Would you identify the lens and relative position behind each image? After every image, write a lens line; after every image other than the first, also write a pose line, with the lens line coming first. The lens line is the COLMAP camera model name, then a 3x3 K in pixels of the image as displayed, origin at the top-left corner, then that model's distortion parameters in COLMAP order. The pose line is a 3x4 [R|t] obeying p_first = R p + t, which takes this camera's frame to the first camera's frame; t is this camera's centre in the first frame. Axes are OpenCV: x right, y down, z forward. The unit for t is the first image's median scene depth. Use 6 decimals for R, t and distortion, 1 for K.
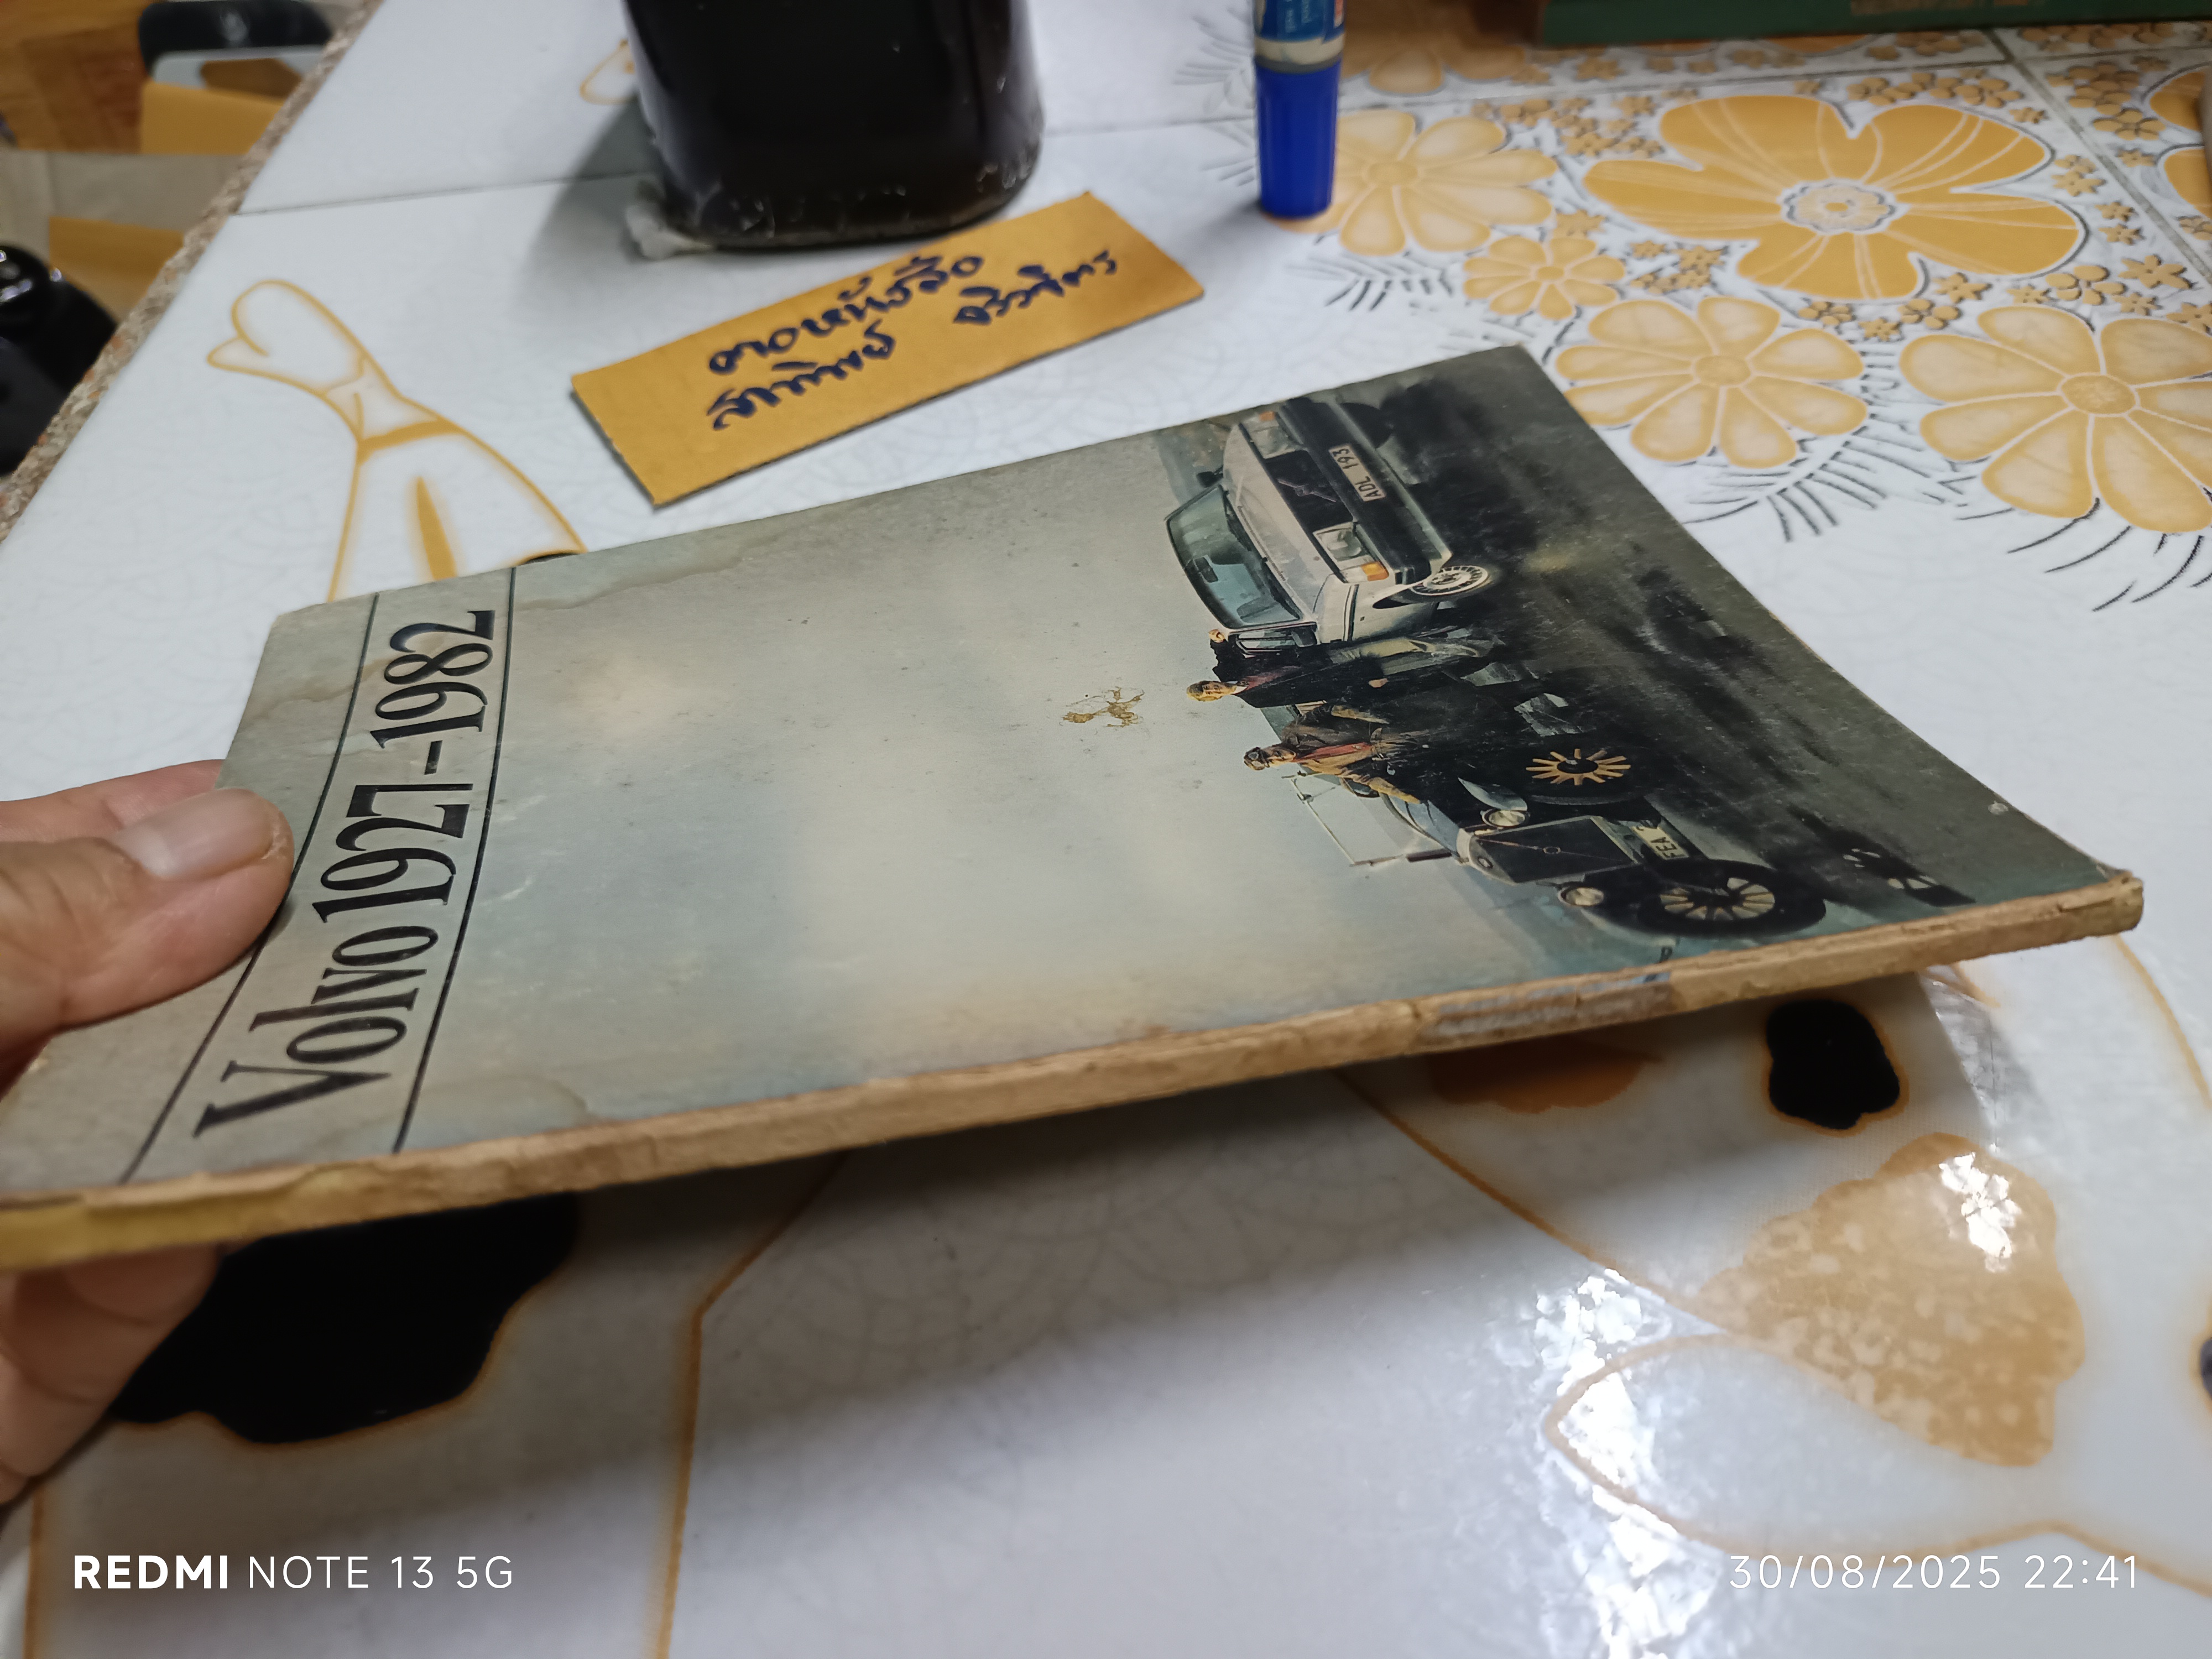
lens RADIAL K [[1575.8, 0, 1100.8], [0, 1575.8, 842.4], [0, 0, 1]] dist [-0.036070, 0.011775]
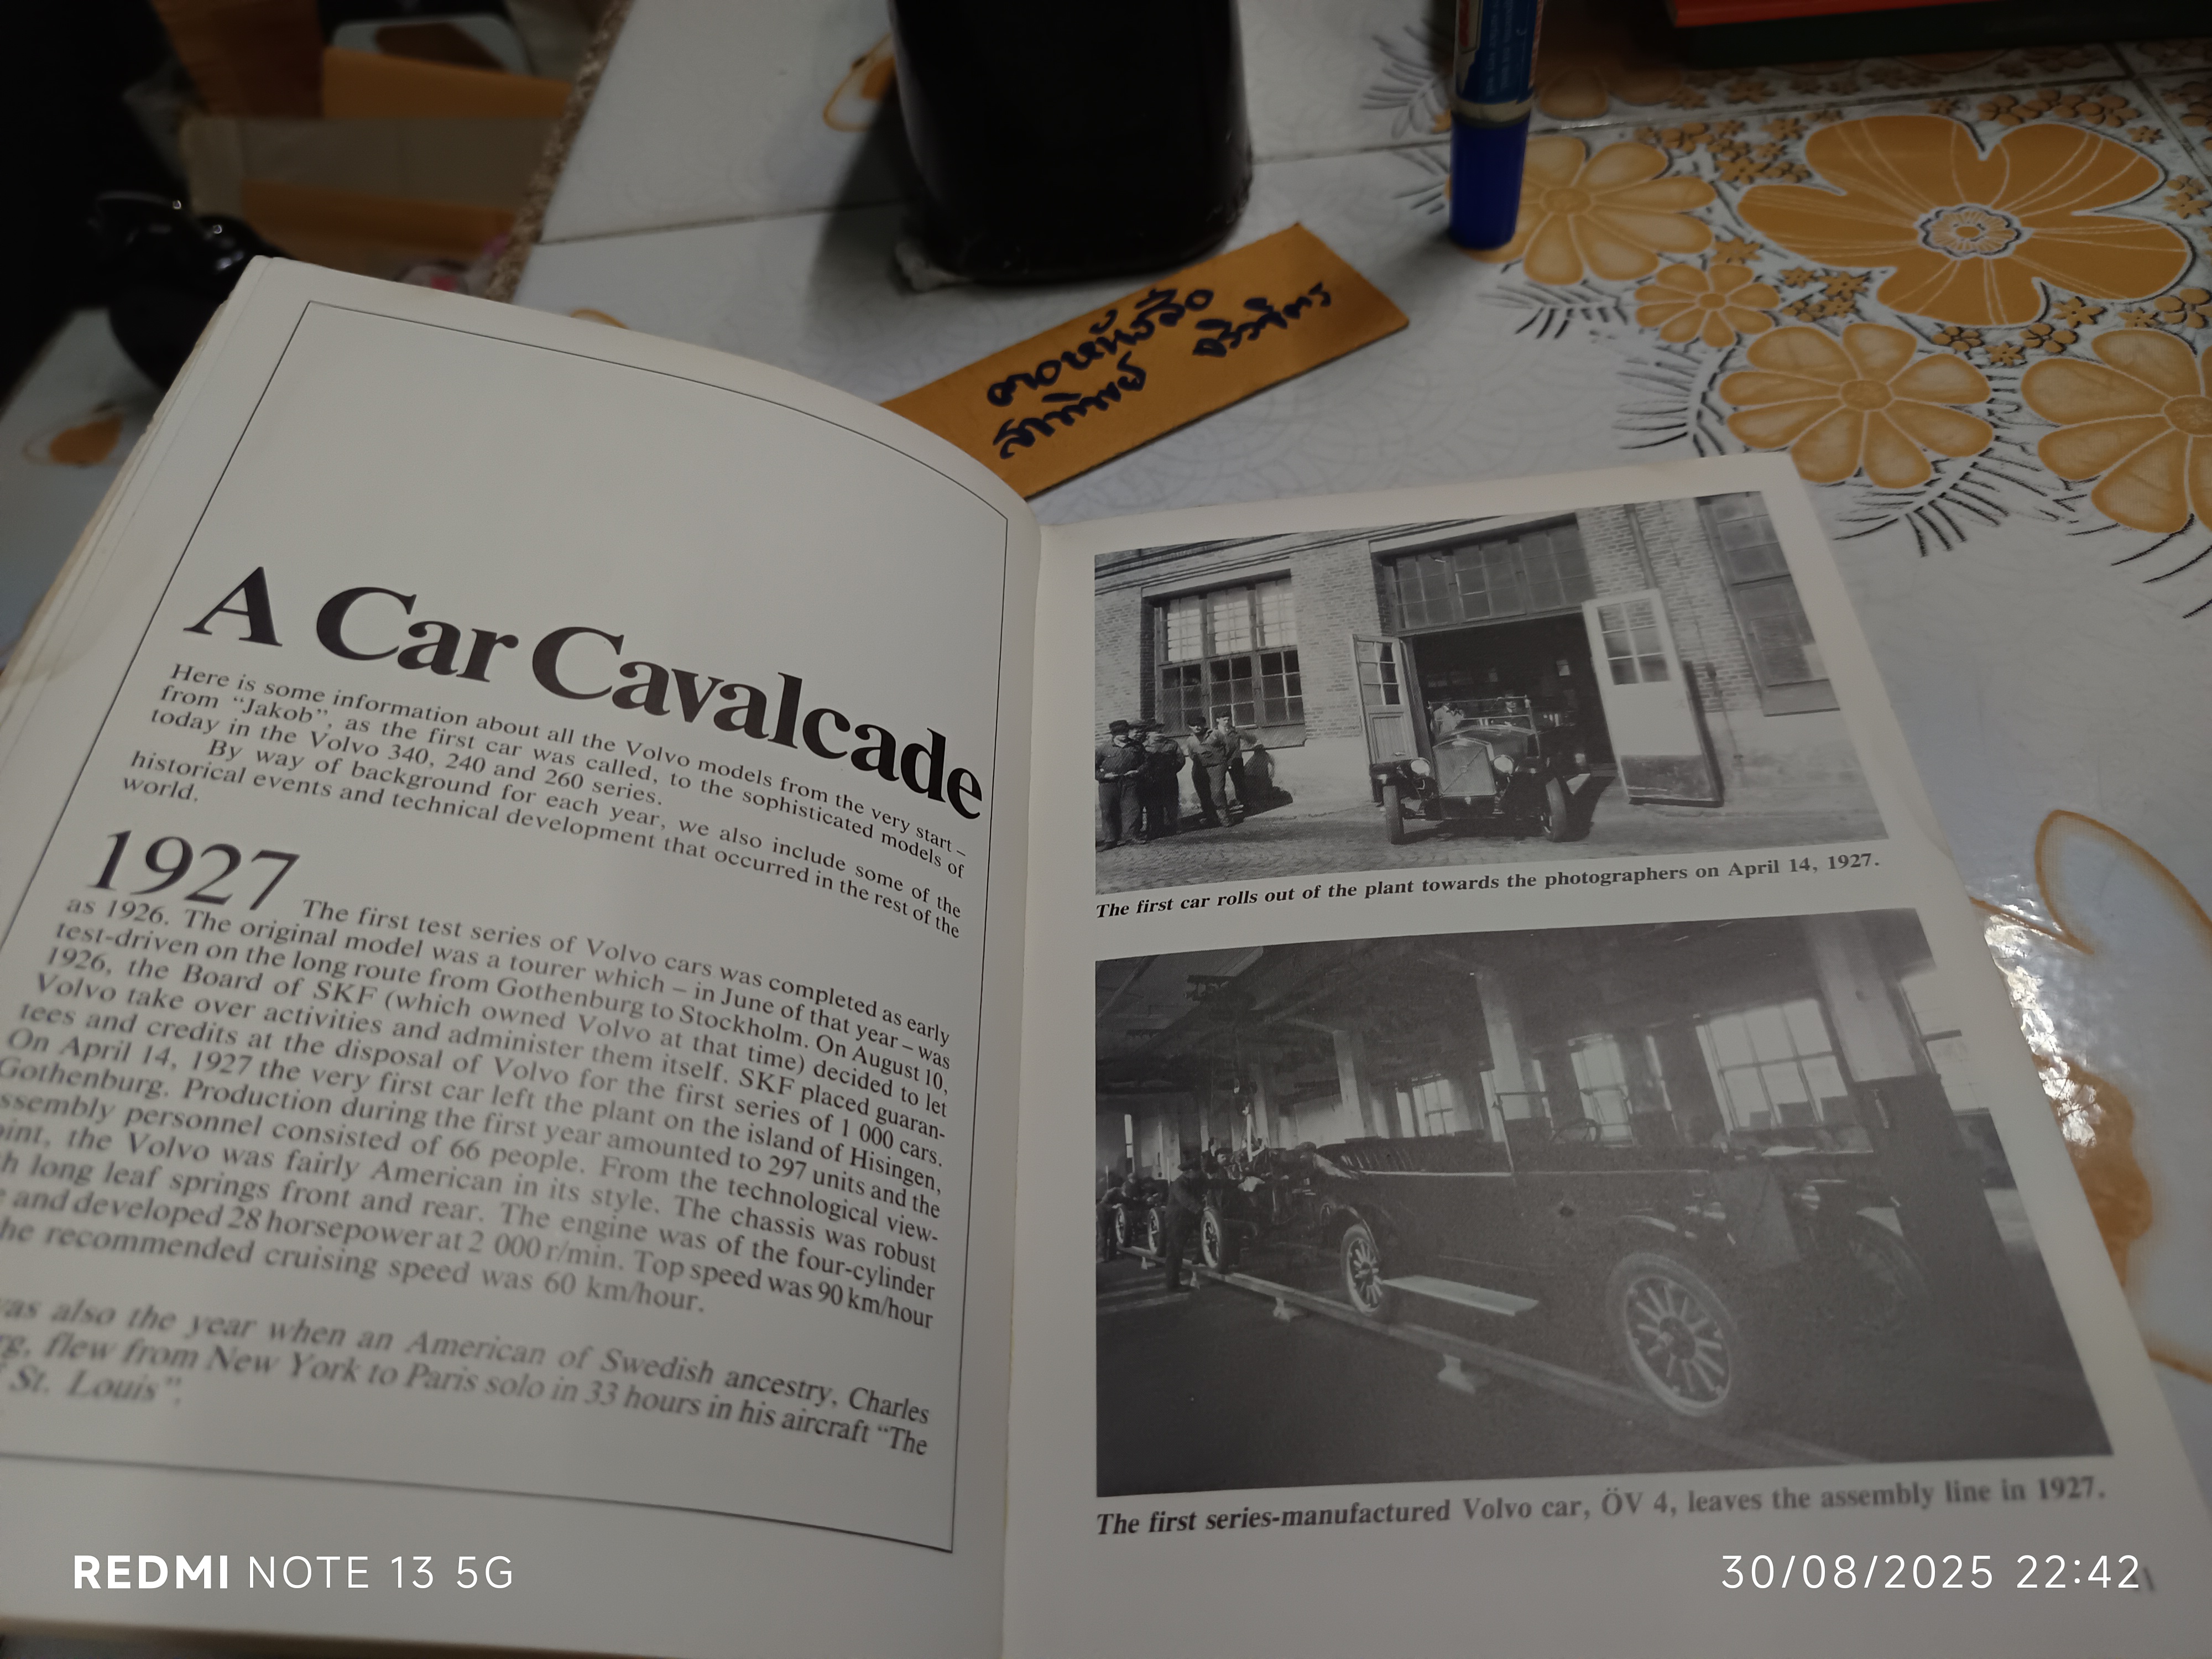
lens RADIAL K [[1575.8, 0, 1103.2], [0, 1575.8, 830.7], [0, 0, 1]] dist [-0.036070, 0.011775]
pose [[0.998949, -0.005302, -0.045531, -0.109429], [0.008234, 0.997887, 0.064451, -0.053778], [0.045093, -0.064758, 0.996882, -0.188560]]
